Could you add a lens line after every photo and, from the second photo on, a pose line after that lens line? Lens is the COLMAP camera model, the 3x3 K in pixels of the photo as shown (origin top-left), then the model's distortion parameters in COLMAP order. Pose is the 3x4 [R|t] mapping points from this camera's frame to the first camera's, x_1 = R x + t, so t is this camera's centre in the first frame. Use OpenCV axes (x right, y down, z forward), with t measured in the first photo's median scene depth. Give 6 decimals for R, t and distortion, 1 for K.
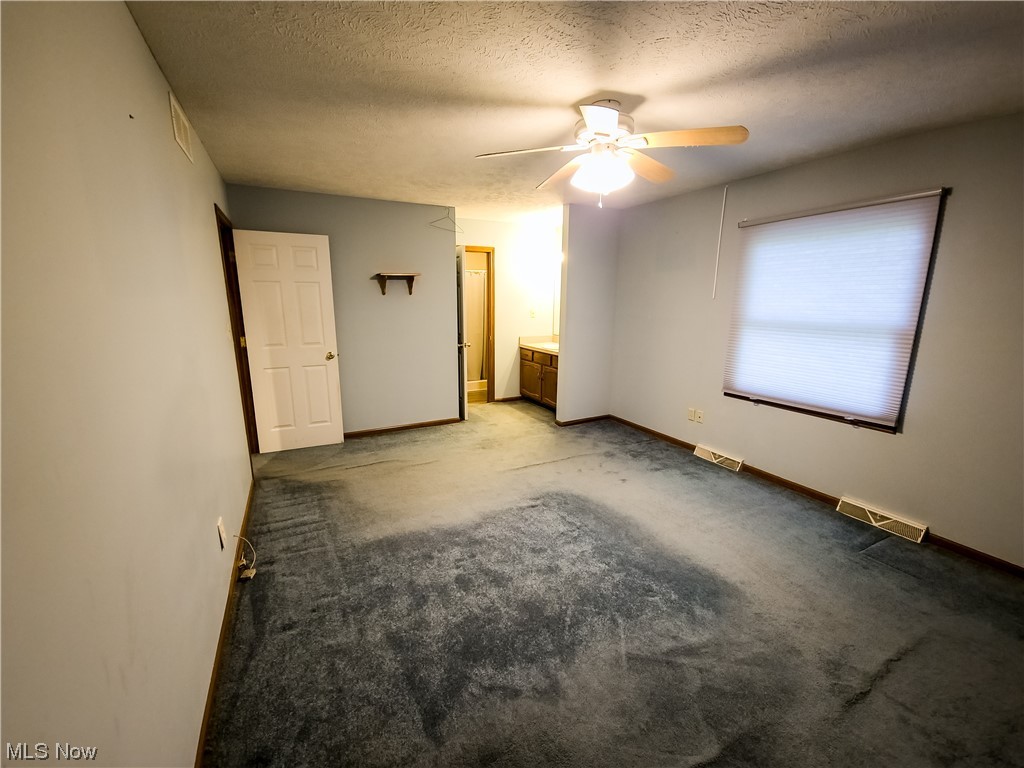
lens RADIAL K [[420.6, 0, 506.6], [0, 420.6, 385.5], [0, 0, 1]] dist [0.010215, -0.006901]
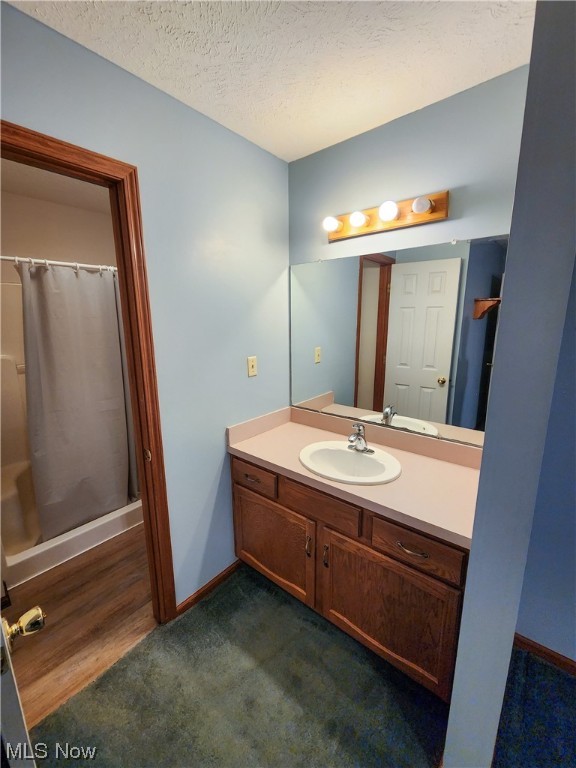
lens RADIAL K [[315.5, 0, 288.0], [0, 315.5, 384.0], [0, 0, 1]] dist [0.010215, -0.006901]
pose [[0.915405, -0.086111, 0.393215, -0.030366], [0.089617, 0.995931, 0.009473, -0.158885], [-0.392431, 0.026567, 0.919398, 0.724342]]
